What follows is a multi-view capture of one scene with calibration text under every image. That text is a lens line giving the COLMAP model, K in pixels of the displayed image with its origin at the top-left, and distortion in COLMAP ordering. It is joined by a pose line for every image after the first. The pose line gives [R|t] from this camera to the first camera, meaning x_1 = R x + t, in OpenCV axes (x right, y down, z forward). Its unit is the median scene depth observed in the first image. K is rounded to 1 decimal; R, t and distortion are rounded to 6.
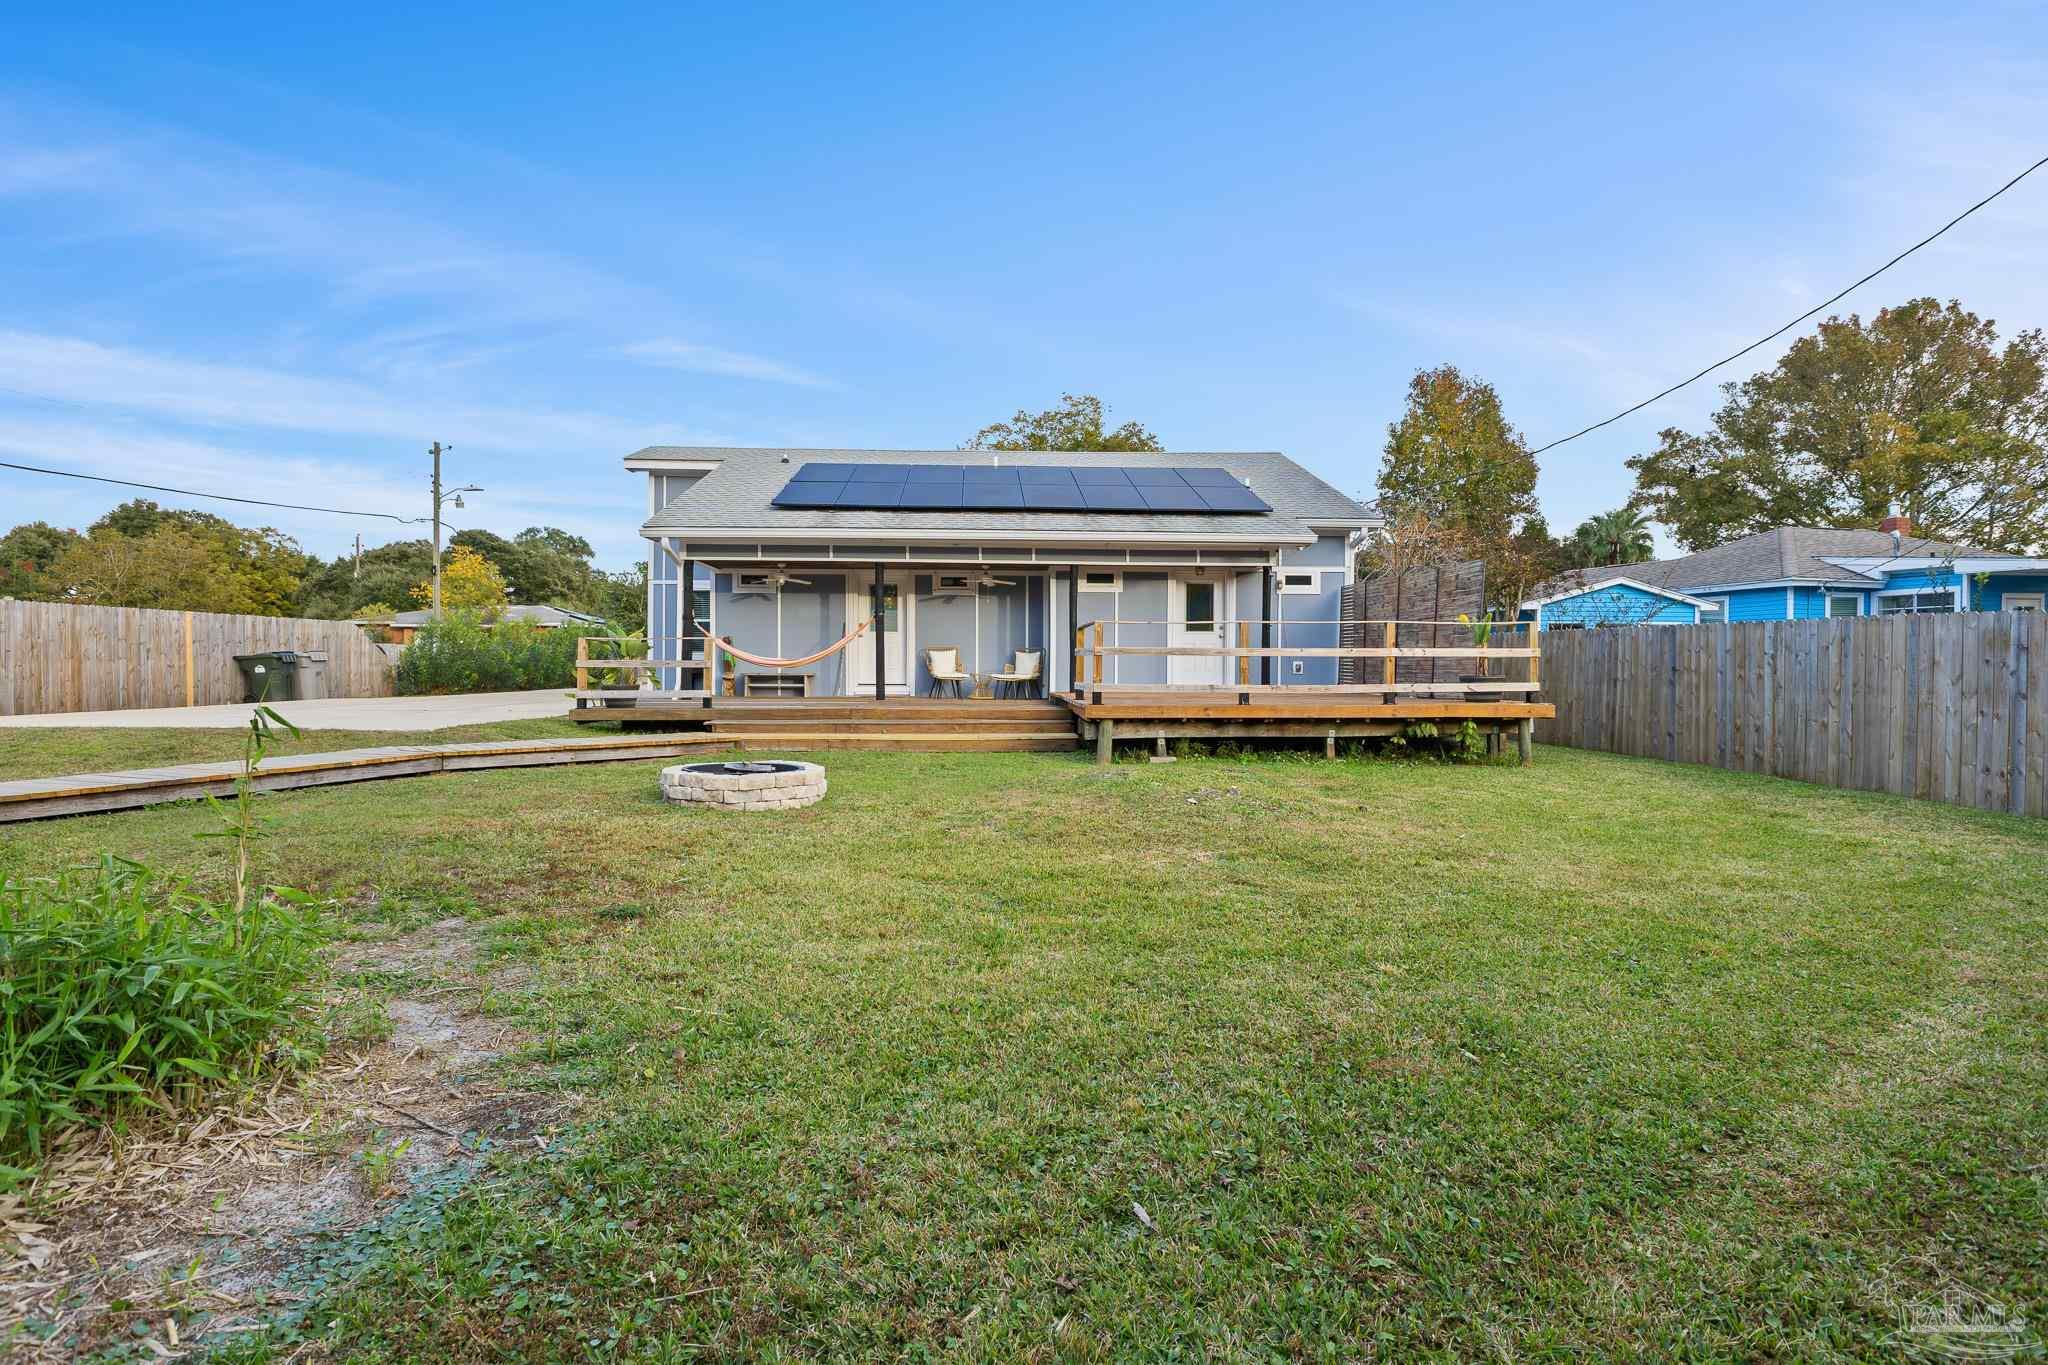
lens RADIAL K [[983.9, 0, 1024.0], [0, 983.9, 682.5], [0, 0, 1]] dist [-0.000761, -0.000034]
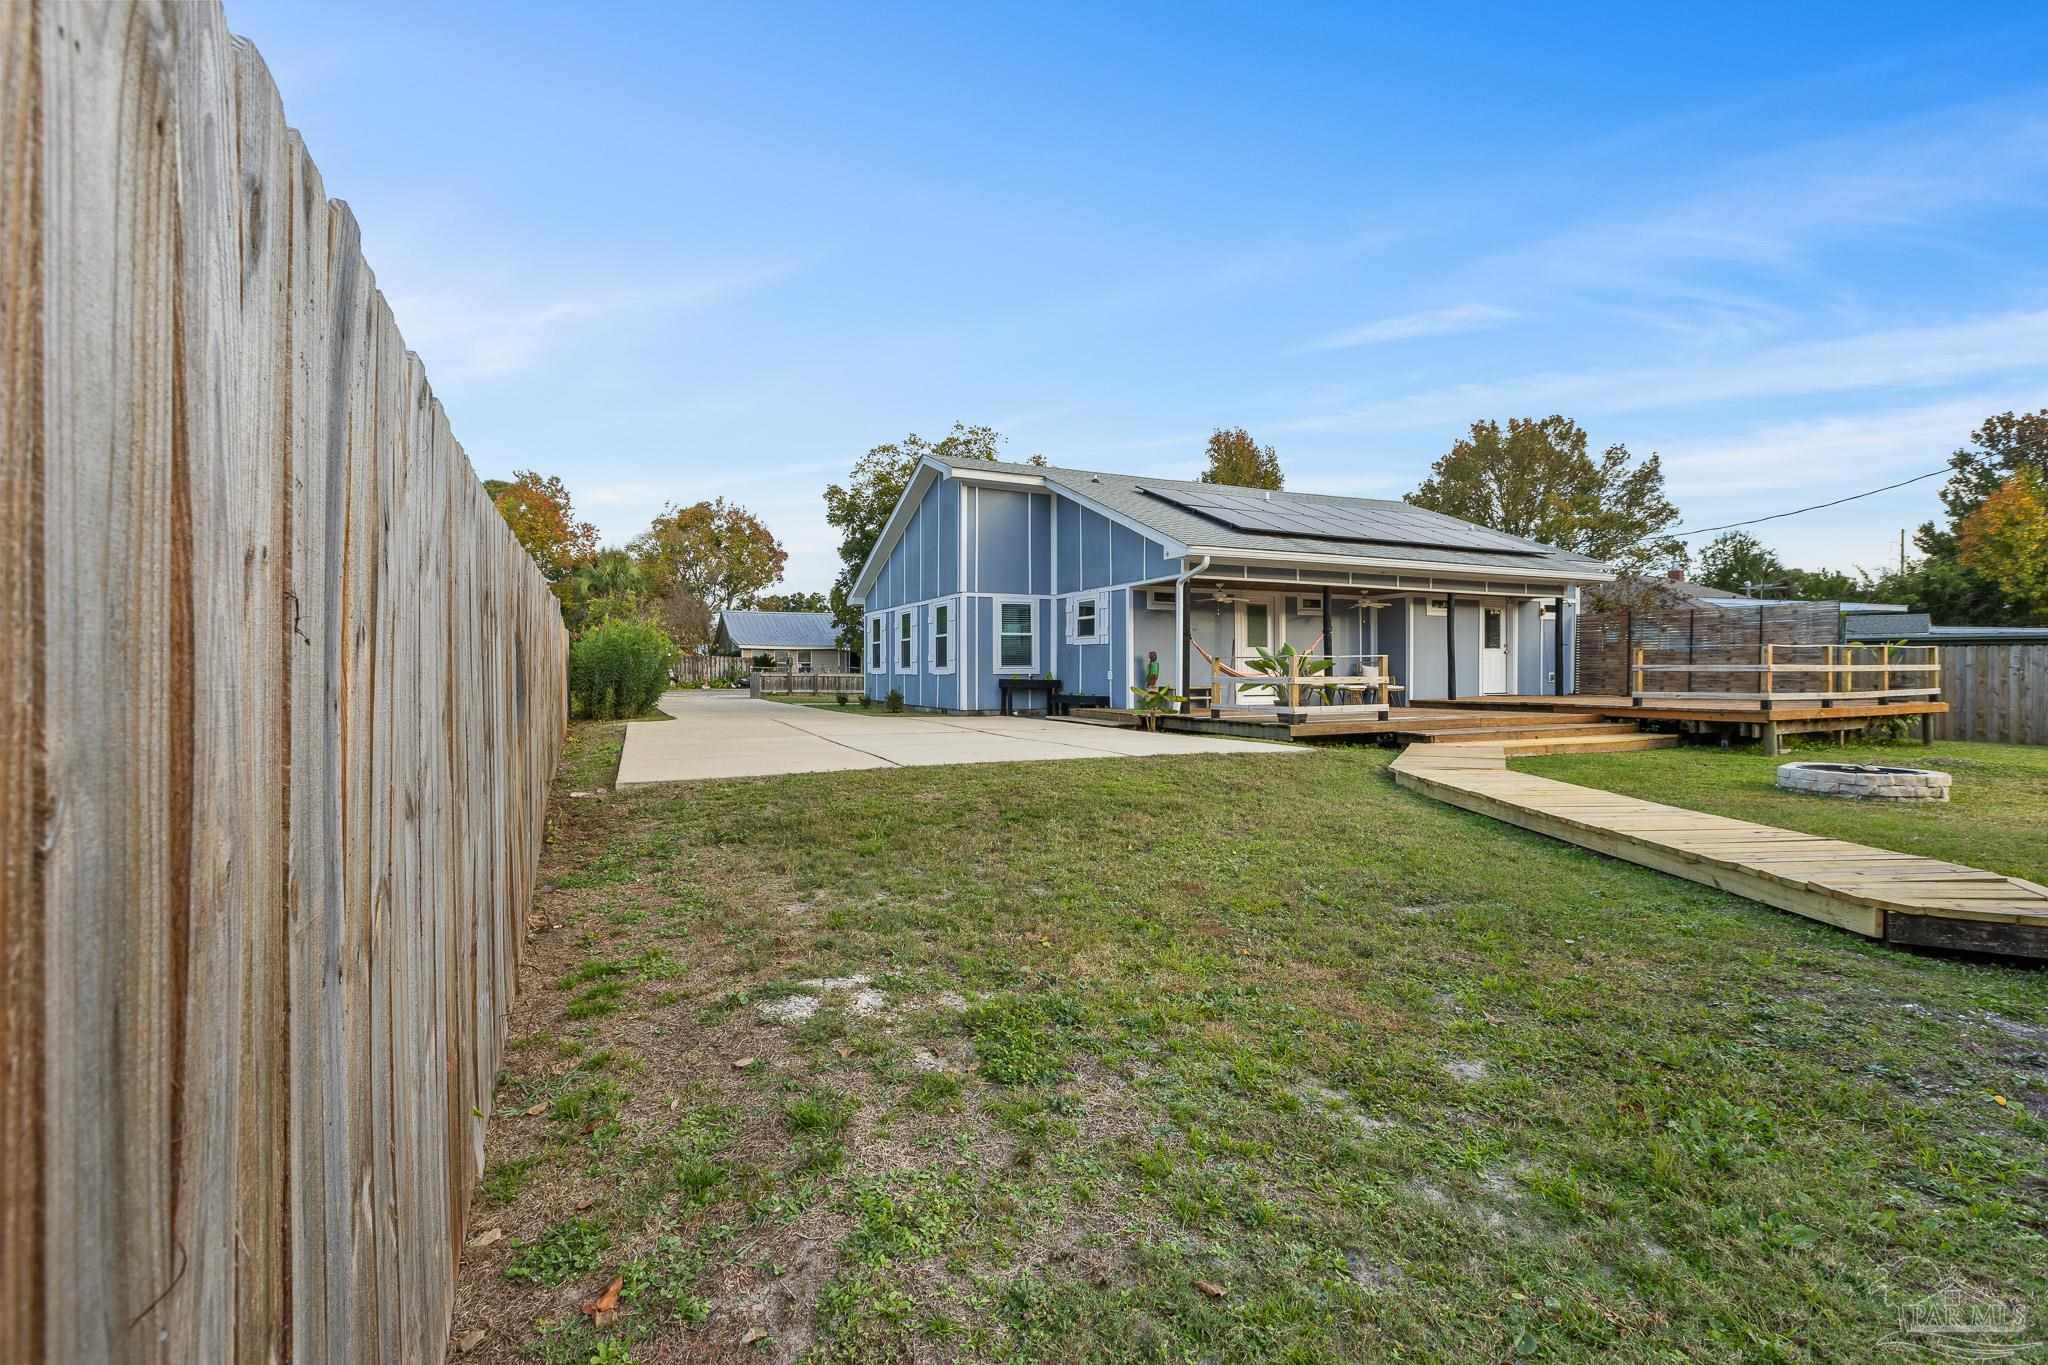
lens RADIAL K [[916.3, 0, 1024.0], [0, 916.3, 682.5], [0, 0, 1]] dist [0.020864, 0.000046]
pose [[0.919137, -0.009671, 0.393819, -1.057035], [0.012635, 0.999908, -0.004933, -0.015732], [-0.393735, 0.009510, 0.919175, 0.226208]]
